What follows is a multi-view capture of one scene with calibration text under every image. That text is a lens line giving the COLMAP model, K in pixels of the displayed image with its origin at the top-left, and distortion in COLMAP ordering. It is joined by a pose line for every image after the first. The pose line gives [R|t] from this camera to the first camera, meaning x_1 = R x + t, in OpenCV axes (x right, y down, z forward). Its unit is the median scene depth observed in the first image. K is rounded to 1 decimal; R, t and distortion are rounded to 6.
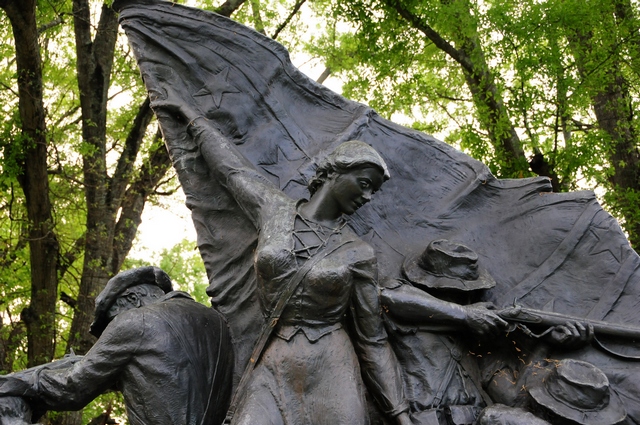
lens RADIAL K [[1340.1, 0, 319.3], [0, 1340.1, 227.8], [0, 0, 1]] dist [0.469727, 0.366501]
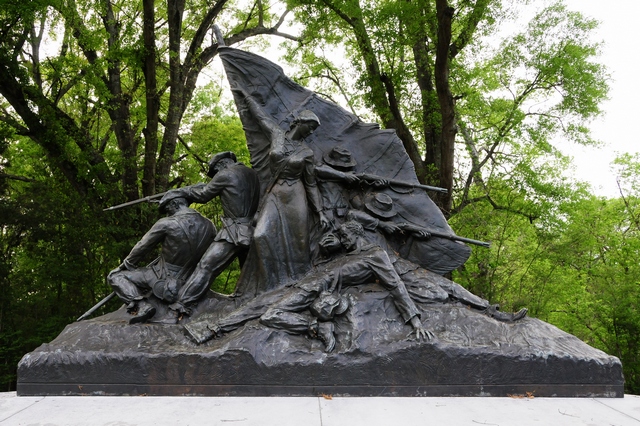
lens RADIAL K [[703.2, 0, 306.6], [0, 703.2, 214.7], [0, 0, 1]] dist [-0.018063, -0.005540]
pose [[0.997941, 0.038172, 0.051538, -0.041200], [-0.047652, 0.979147, 0.197487, -0.139715], [-0.042925, -0.199537, 0.978950, -0.422325]]
